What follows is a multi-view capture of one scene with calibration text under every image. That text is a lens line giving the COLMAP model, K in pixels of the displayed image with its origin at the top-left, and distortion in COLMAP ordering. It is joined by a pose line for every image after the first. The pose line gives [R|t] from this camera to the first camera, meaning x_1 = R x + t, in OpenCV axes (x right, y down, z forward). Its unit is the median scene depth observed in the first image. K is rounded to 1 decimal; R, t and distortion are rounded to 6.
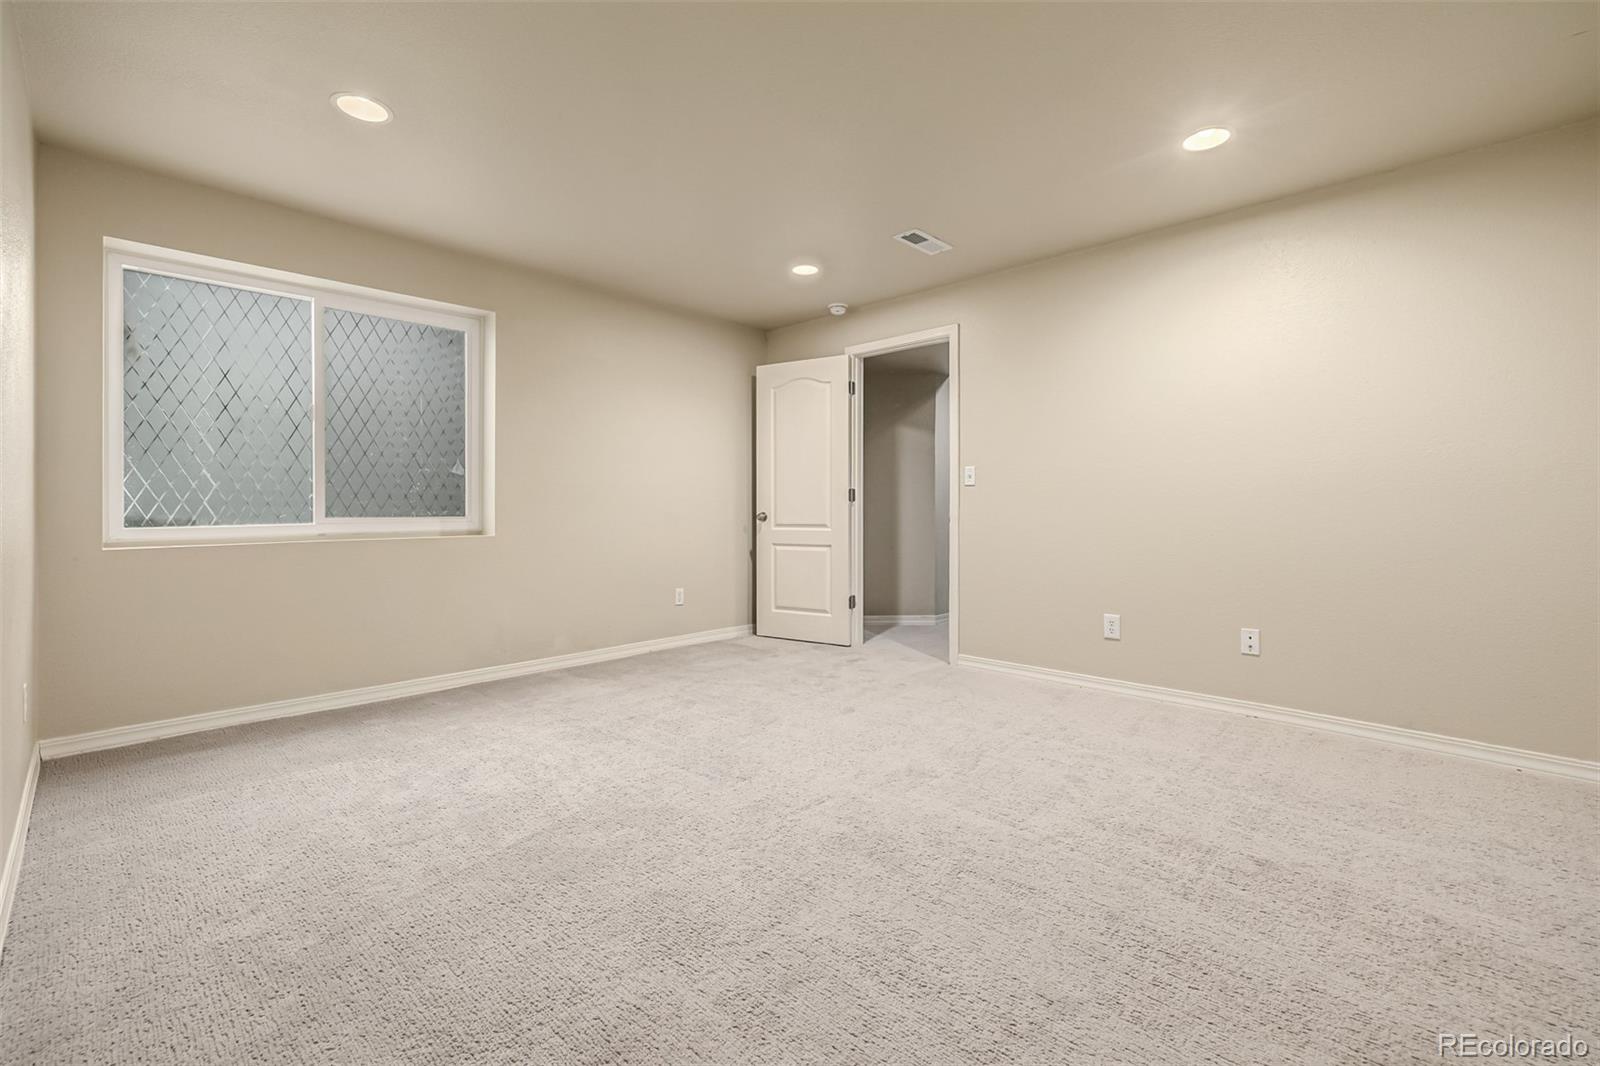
lens RADIAL K [[682.8, 0, 787.0], [0, 682.8, 524.2], [0, 0, 1]] dist [-0.001434, 0.000446]
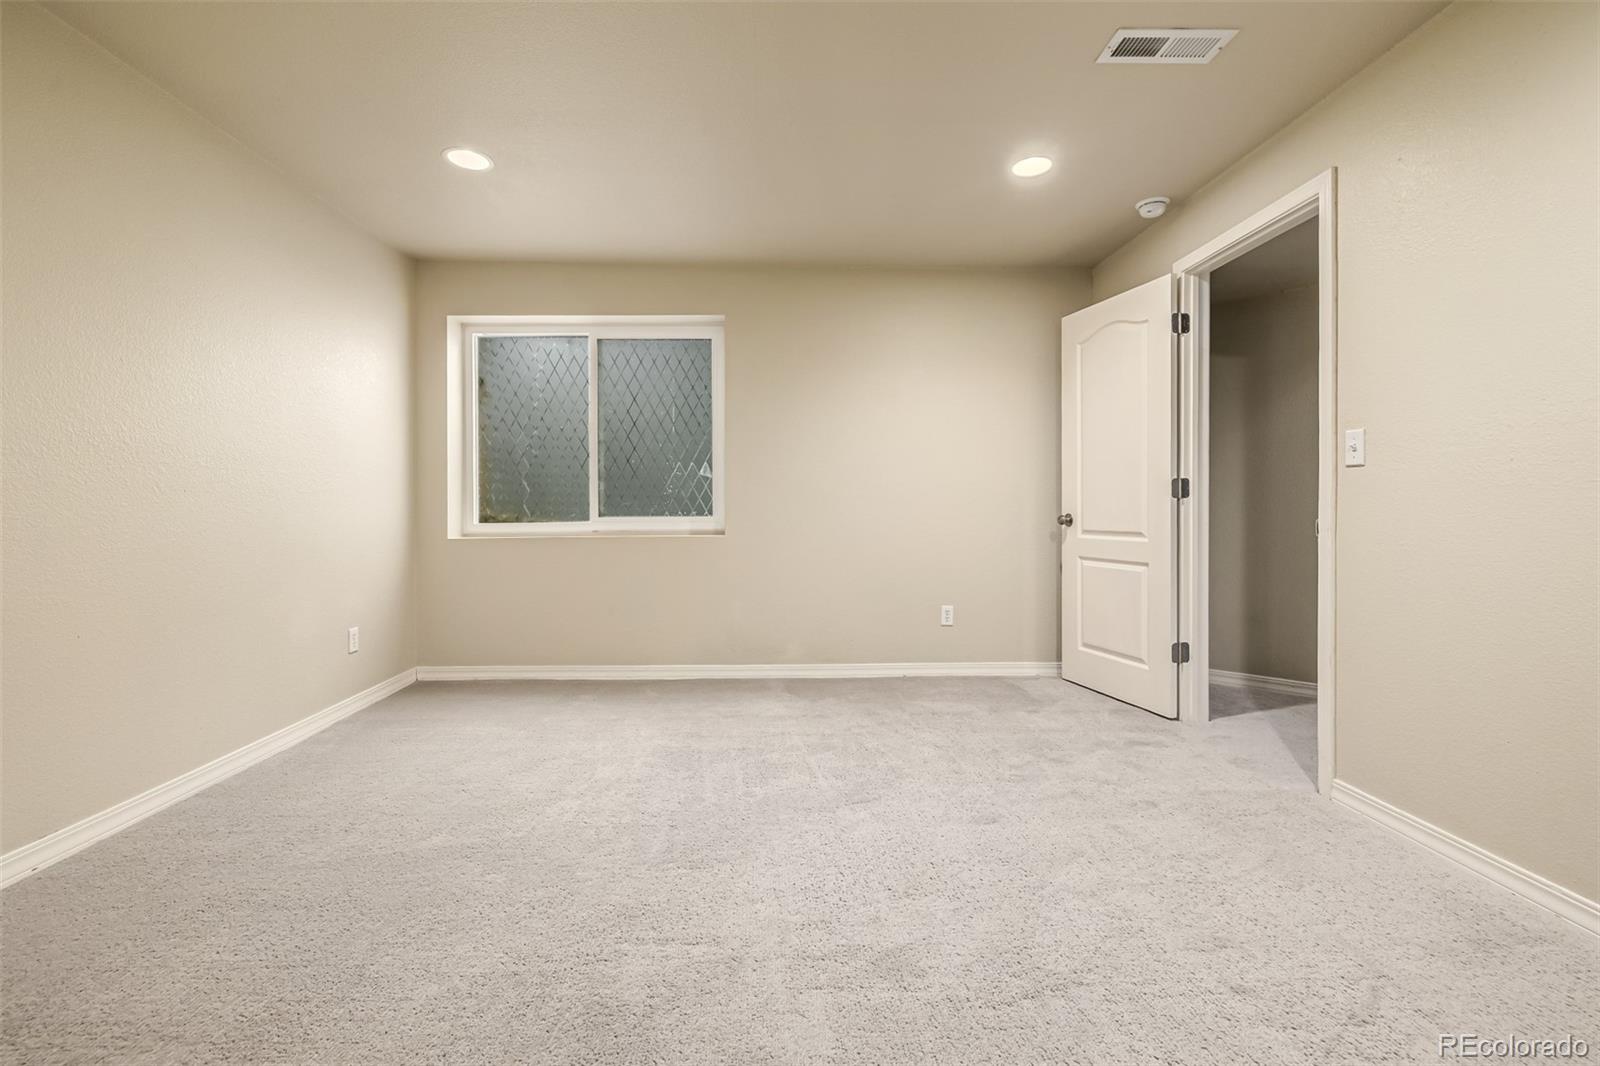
lens RADIAL K [[682.8, 0, 800.1], [0, 682.8, 520.2], [0, 0, 1]] dist [-0.001434, 0.000446]
pose [[0.718612, 0.011595, -0.695315, 0.351036], [-0.014906, 0.999888, 0.001268, -0.009163], [0.695251, 0.009453, 0.718704, 0.344604]]
